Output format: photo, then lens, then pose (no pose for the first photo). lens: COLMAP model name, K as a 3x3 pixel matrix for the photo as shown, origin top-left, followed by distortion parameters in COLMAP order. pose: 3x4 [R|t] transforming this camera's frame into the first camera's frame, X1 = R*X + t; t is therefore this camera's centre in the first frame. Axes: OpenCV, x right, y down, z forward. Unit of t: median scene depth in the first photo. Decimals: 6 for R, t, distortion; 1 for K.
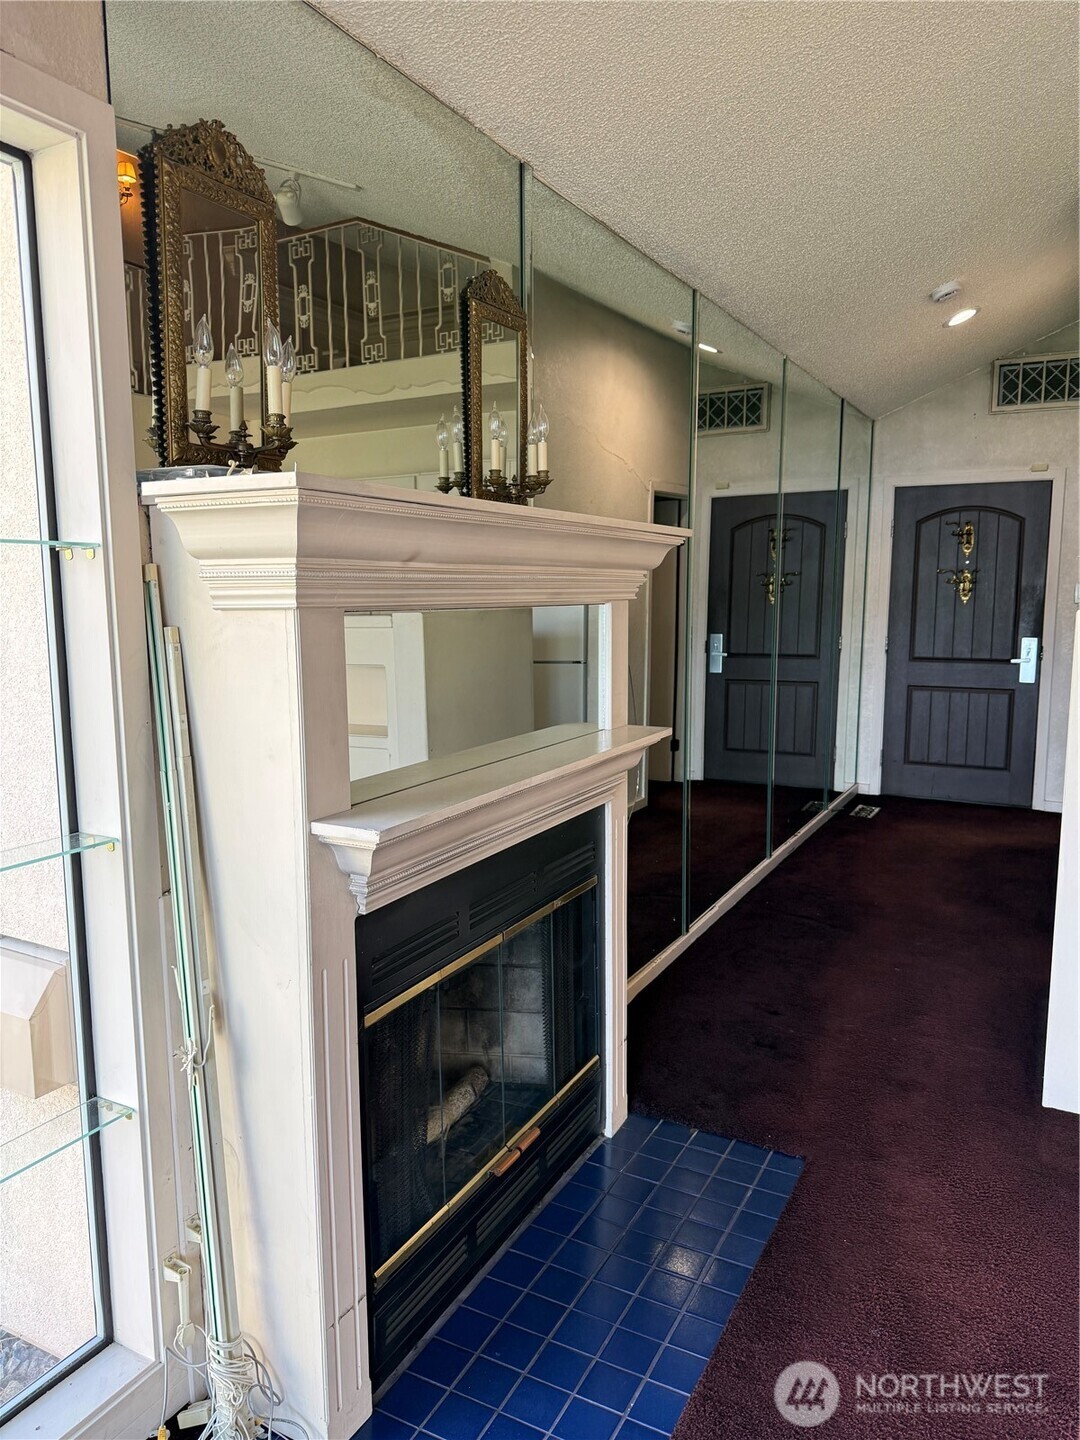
lens RADIAL K [[1025.8, 0, 540.0], [0, 1025.8, 720.0], [0, 0, 1]] dist [0.008956, 0.000587]
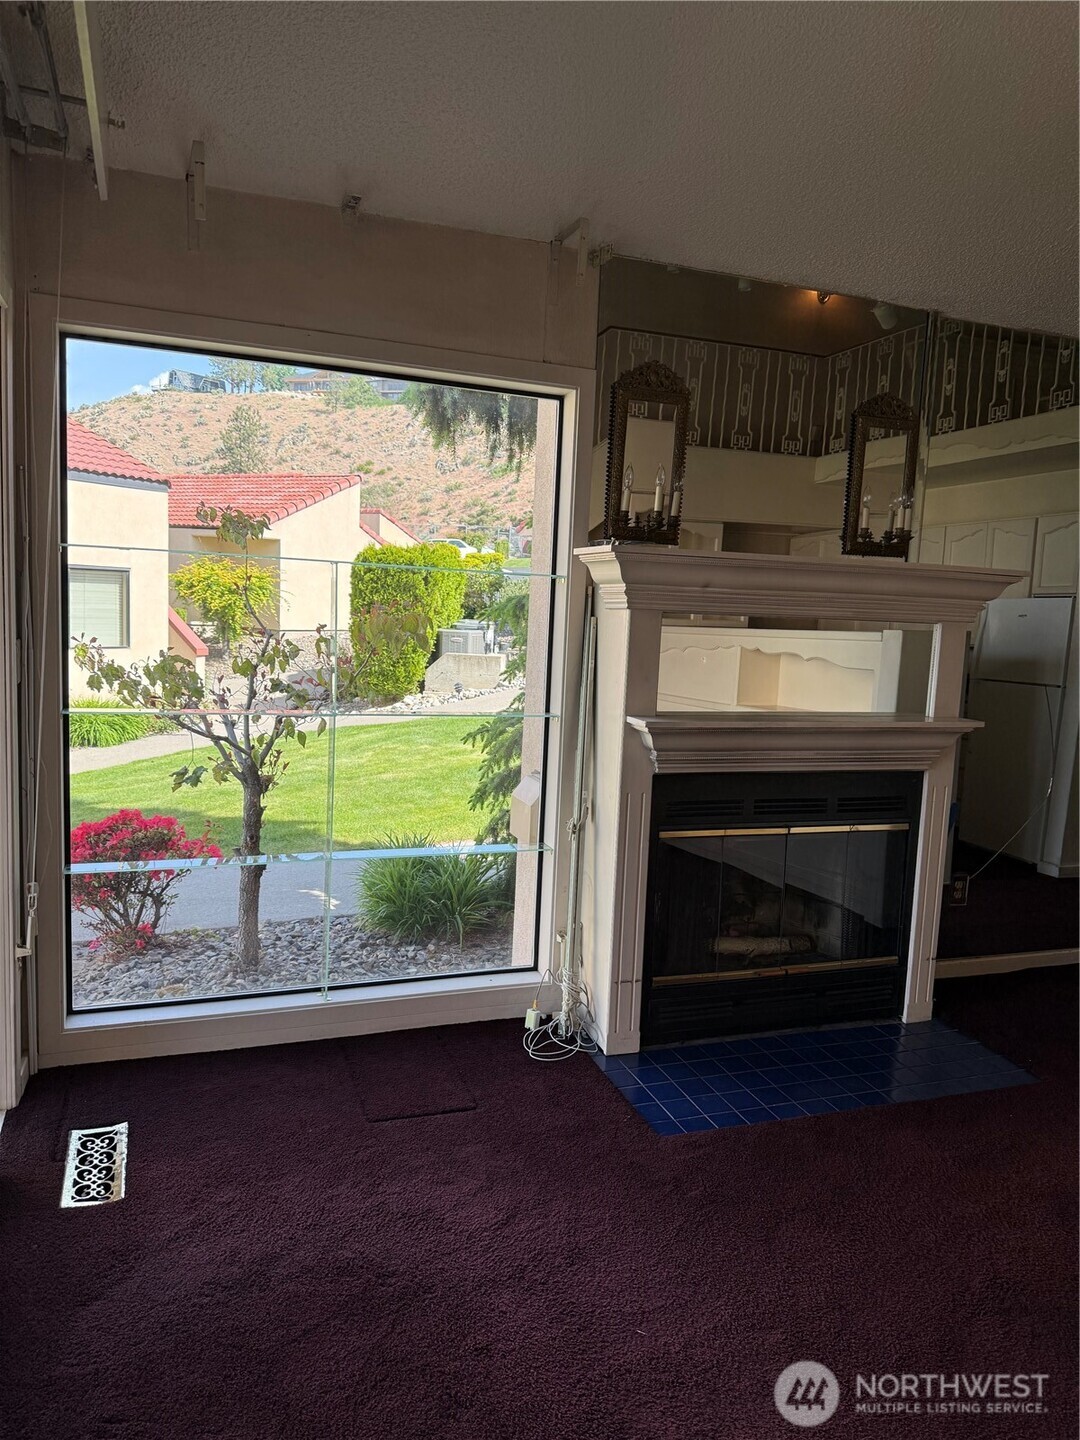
lens RADIAL K [[1013.3, 0, 540.0], [0, 1013.3, 720.0], [0, 0, 1]] dist [-0.000146, -0.001164]
pose [[0.751363, 0.107863, -0.651013, 0.219143], [-0.129619, 0.991455, 0.014670, 0.023610], [0.647033, 0.073362, 0.758924, -0.141047]]
